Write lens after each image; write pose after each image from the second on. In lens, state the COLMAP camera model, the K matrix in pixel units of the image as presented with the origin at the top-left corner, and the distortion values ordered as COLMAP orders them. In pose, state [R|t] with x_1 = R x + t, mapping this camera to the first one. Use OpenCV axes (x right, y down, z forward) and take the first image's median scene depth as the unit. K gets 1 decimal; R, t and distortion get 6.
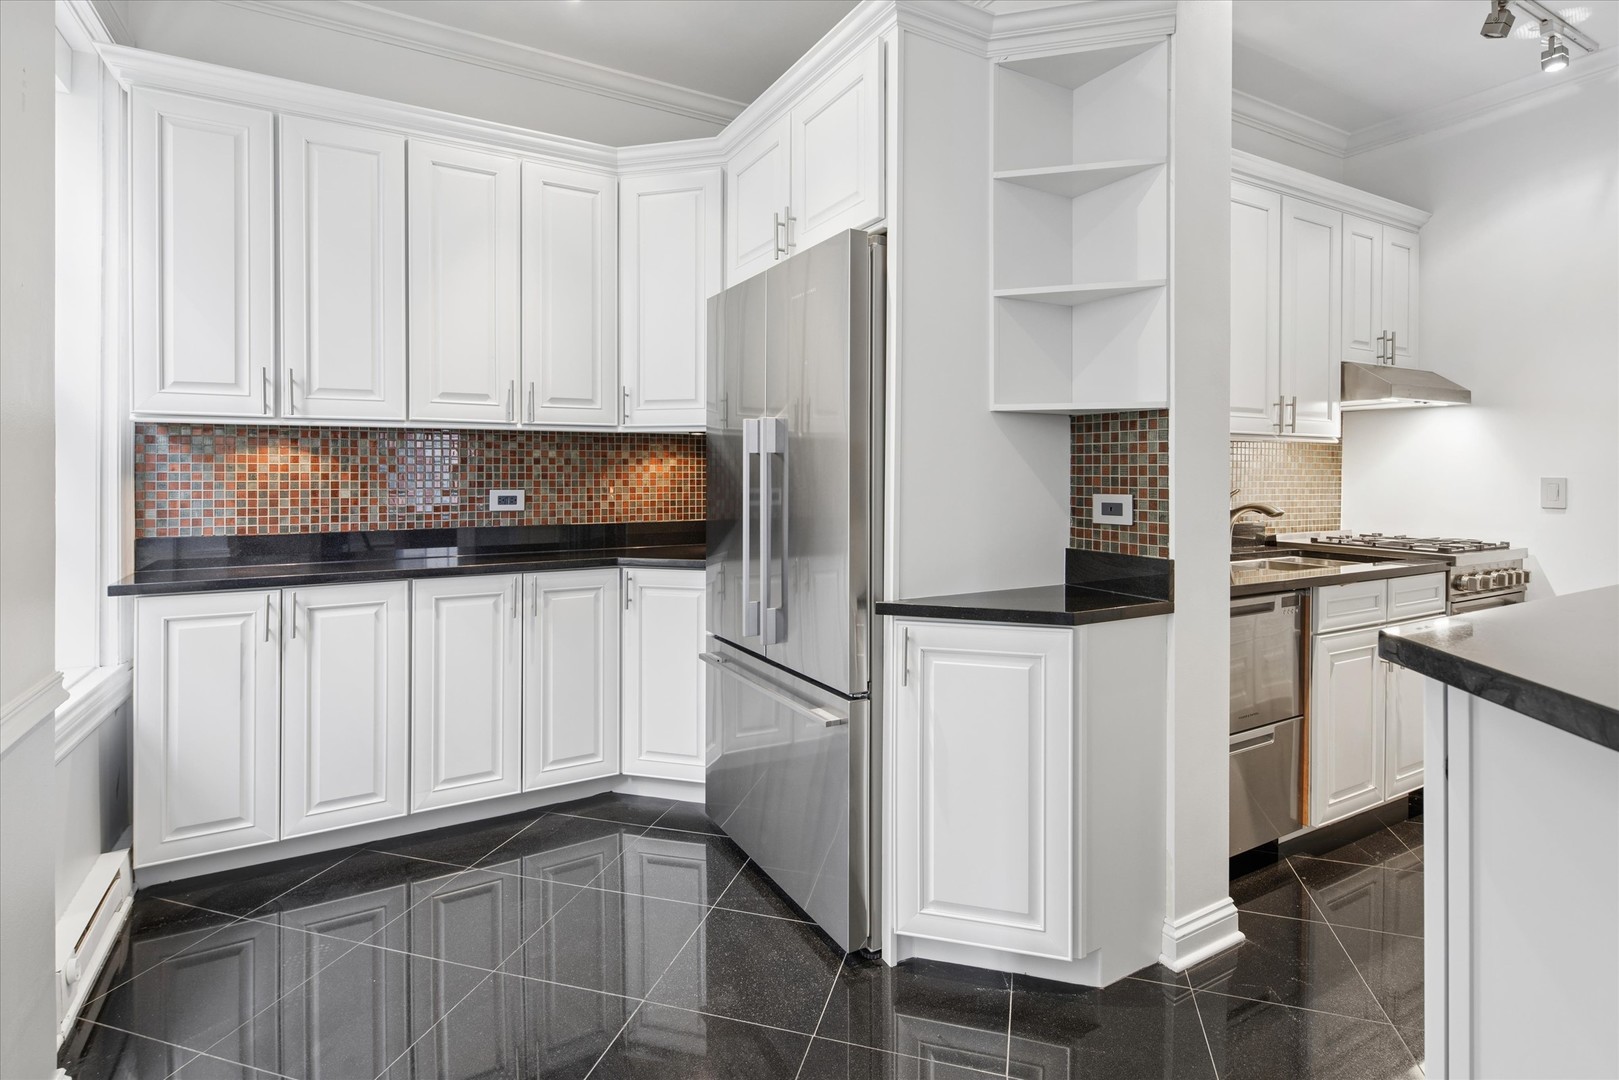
lens RADIAL K [[786.7, 0, 804.4], [0, 786.7, 475.1], [0, 0, 1]] dist [0.003631, -0.000478]
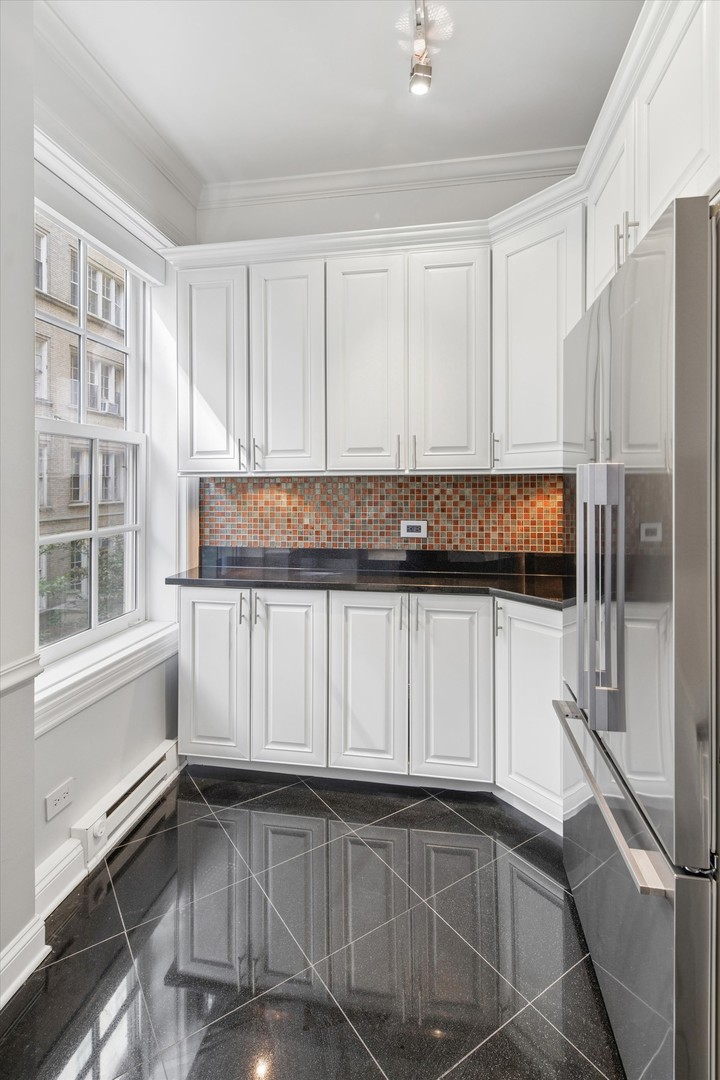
lens RADIAL K [[524.8, 0, 358.7], [0, 524.8, 482.7], [0, 0, 1]] dist [0.003631, -0.000478]
pose [[0.767563, -0.004156, -0.640960, 0.101697], [0.000289, 0.999981, -0.006137, -0.040434], [0.640974, 0.004525, 0.767550, 0.329496]]
